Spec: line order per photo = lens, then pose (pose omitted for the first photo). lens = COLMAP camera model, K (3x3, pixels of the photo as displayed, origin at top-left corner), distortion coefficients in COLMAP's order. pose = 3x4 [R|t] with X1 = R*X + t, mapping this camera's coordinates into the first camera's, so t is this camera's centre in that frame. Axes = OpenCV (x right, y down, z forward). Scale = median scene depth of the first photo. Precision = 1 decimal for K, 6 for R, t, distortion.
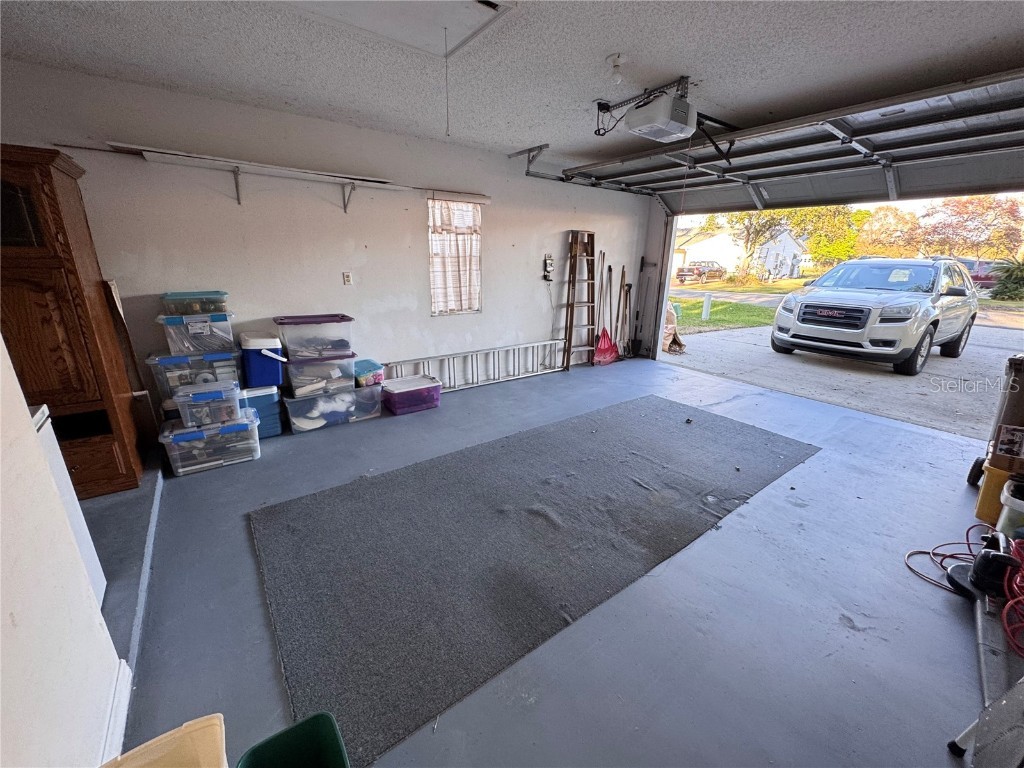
lens RADIAL K [[408.6, 0, 513.3], [0, 408.6, 383.2], [0, 0, 1]] dist [-0.001062, 0.000378]
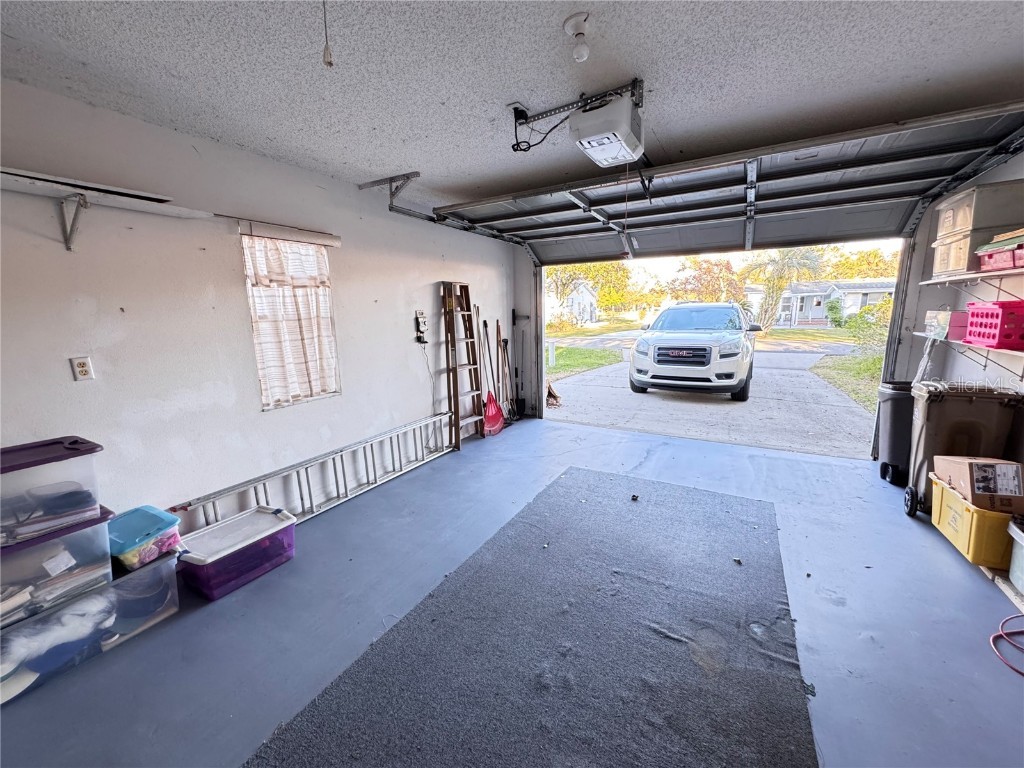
lens RADIAL K [[408.6, 0, 512.8], [0, 408.6, 384.0], [0, 0, 1]] dist [-0.001062, 0.000378]
pose [[0.914007, -0.108177, 0.391010, -0.093699], [0.155308, 0.983675, -0.090896, -0.092904], [-0.374794, 0.143806, 0.915887, 0.278888]]
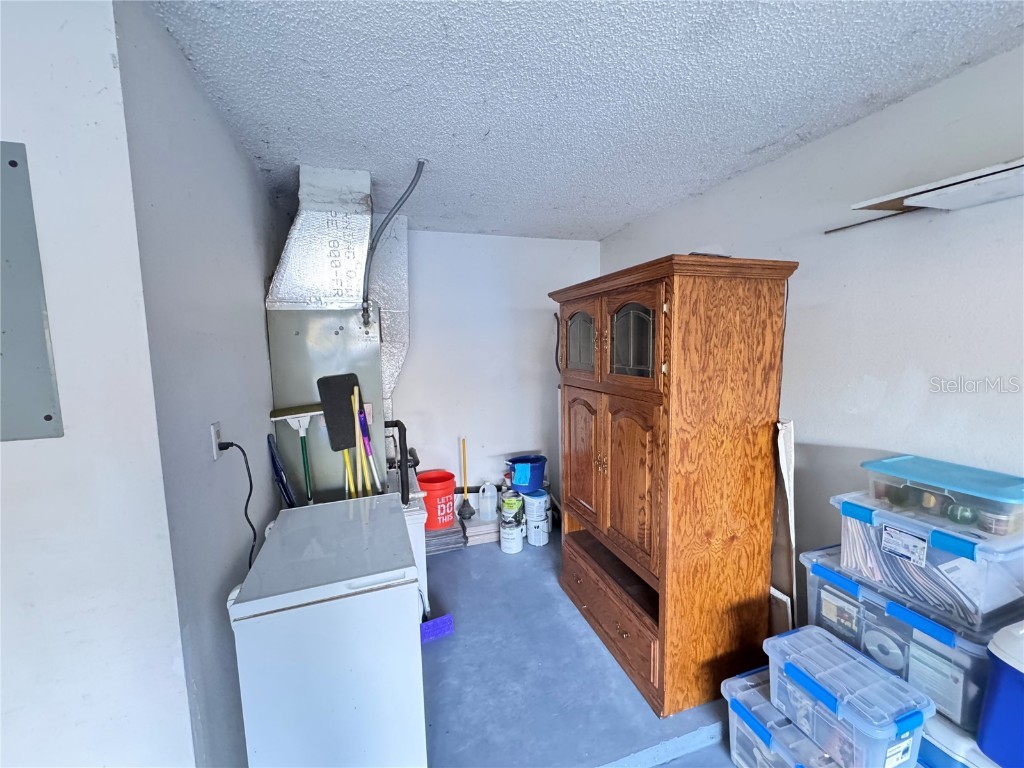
lens RADIAL K [[408.6, 0, 515.0], [0, 408.6, 380.3], [0, 0, 1]] dist [-0.001062, 0.000378]
pose [[-0.312255, 0.087760, -0.945936, -0.156952], [-0.262288, 0.949057, 0.174631, -0.198265], [0.913073, 0.302637, -0.273330, 0.483886]]
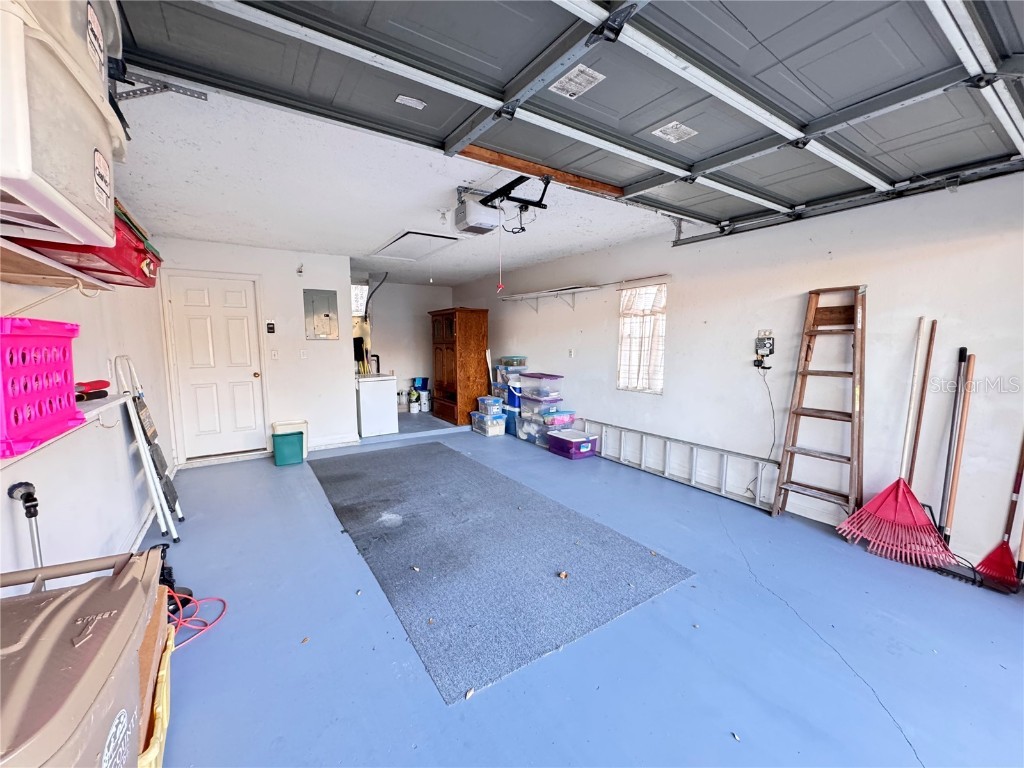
lens RADIAL K [[408.6, 0, 512.9], [0, 408.6, 386.5], [0, 0, 1]] dist [-0.001062, 0.000378]
pose [[-0.055012, 0.098111, -0.993654, 0.987072], [-0.290932, 0.950405, 0.109947, -0.225674], [0.955161, 0.295134, -0.023740, 0.806625]]
